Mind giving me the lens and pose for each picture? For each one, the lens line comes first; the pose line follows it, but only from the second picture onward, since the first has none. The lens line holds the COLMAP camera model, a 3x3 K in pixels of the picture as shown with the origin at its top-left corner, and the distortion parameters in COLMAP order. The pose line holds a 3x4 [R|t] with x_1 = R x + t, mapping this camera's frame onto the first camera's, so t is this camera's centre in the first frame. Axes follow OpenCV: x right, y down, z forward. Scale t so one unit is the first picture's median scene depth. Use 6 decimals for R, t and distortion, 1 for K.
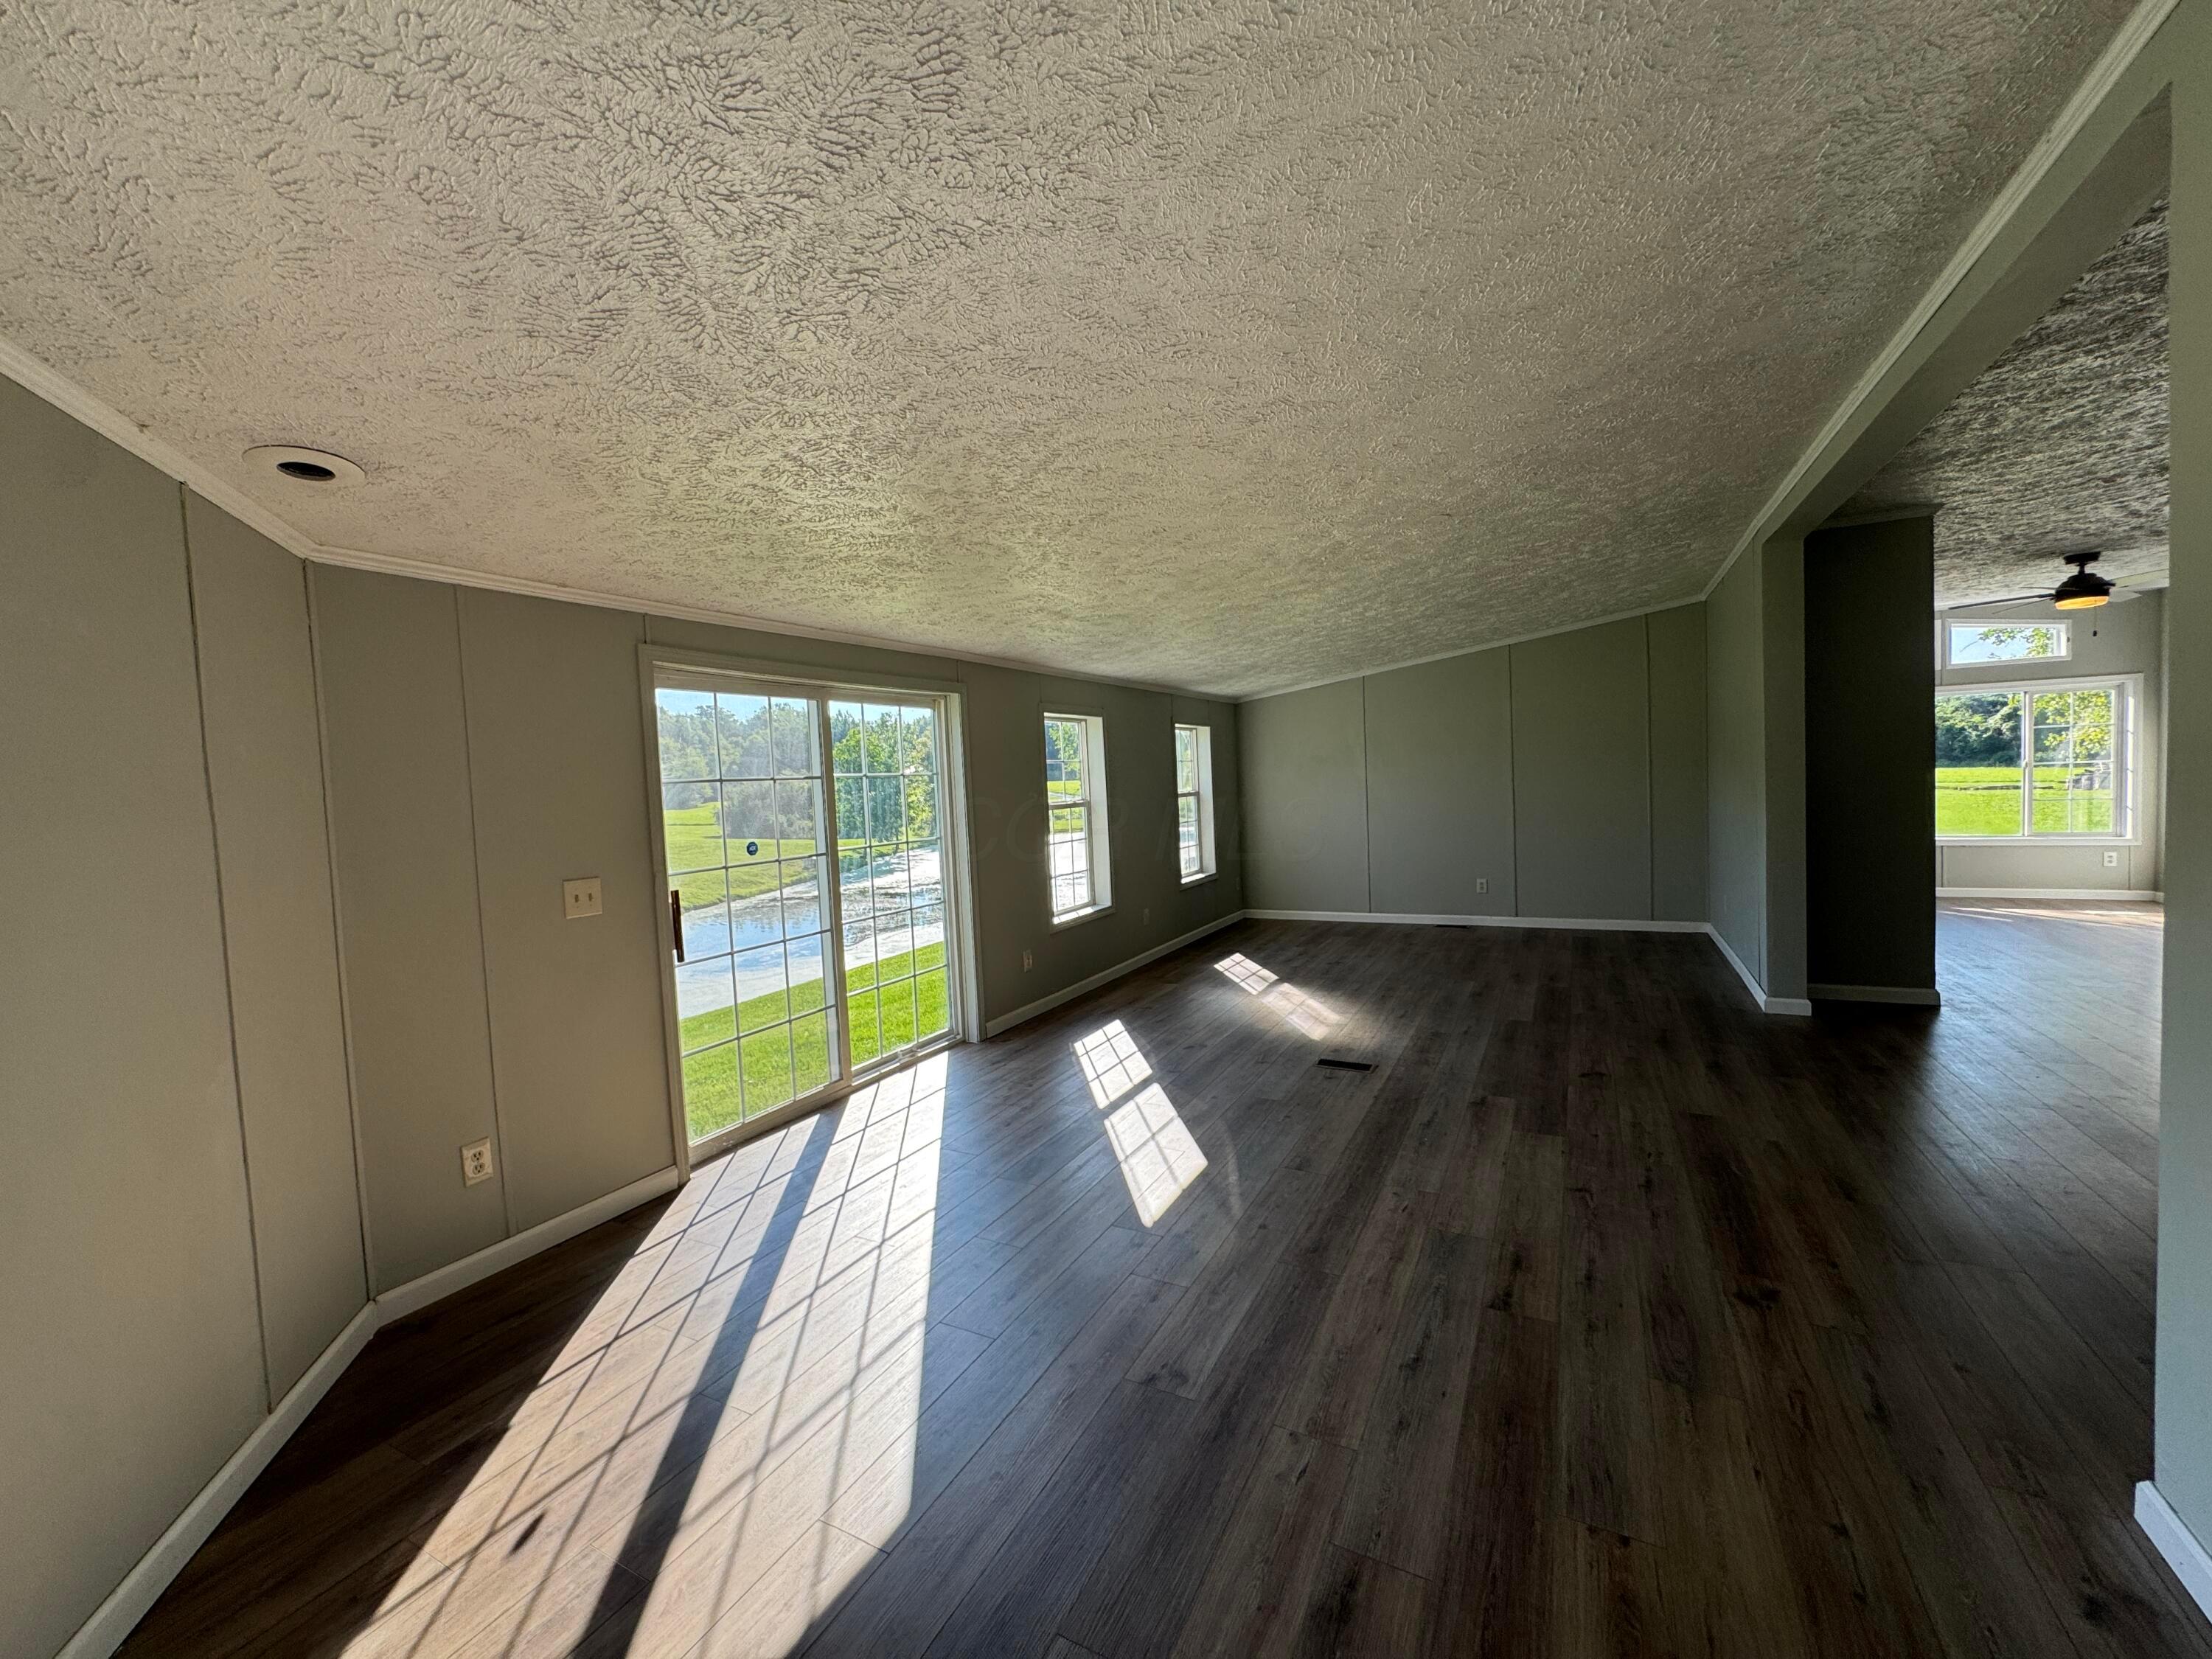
lens RADIAL K [[882.7, 0, 1106.1], [0, 882.7, 824.6], [0, 0, 1]] dist [-0.002293, 0.000236]
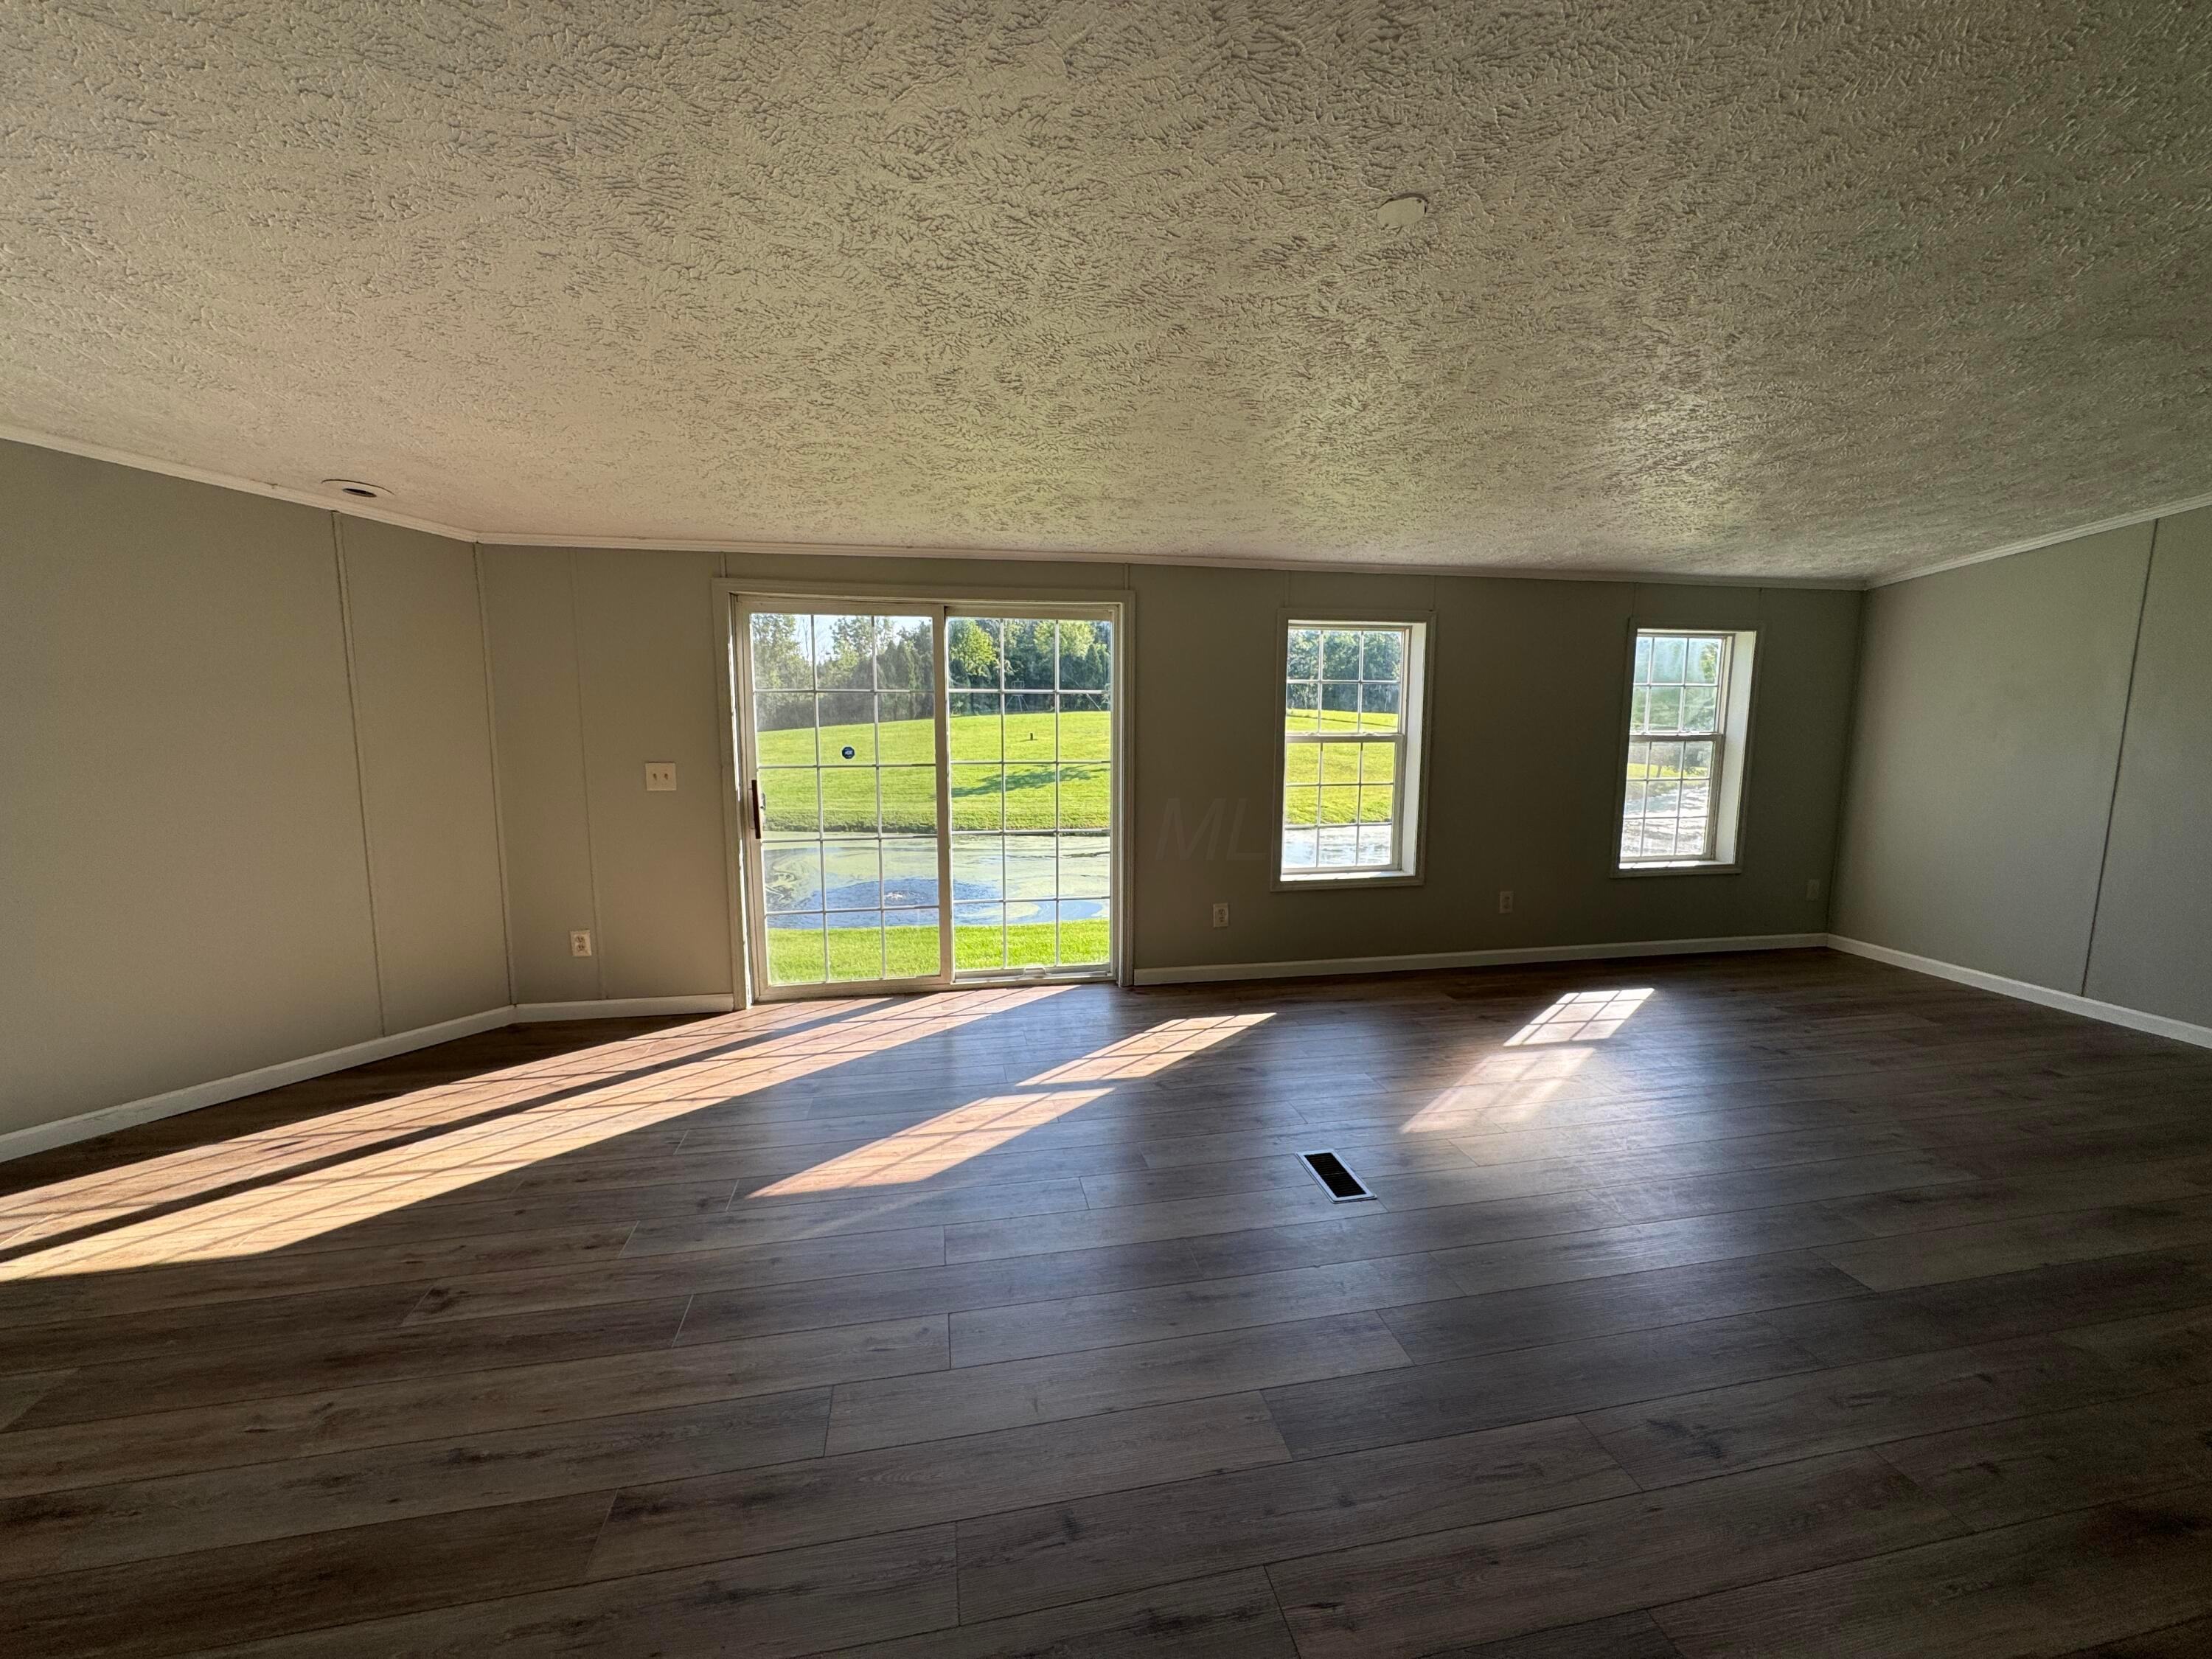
lens RADIAL K [[882.7, 0, 1106.1], [0, 882.7, 824.6], [0, 0, 1]] dist [-0.002293, 0.000236]
pose [[0.633536, 0.151782, -0.758679, 0.733103], [-0.071303, 0.987850, 0.138089, -0.066190], [0.770421, -0.033388, 0.636661, 0.567244]]
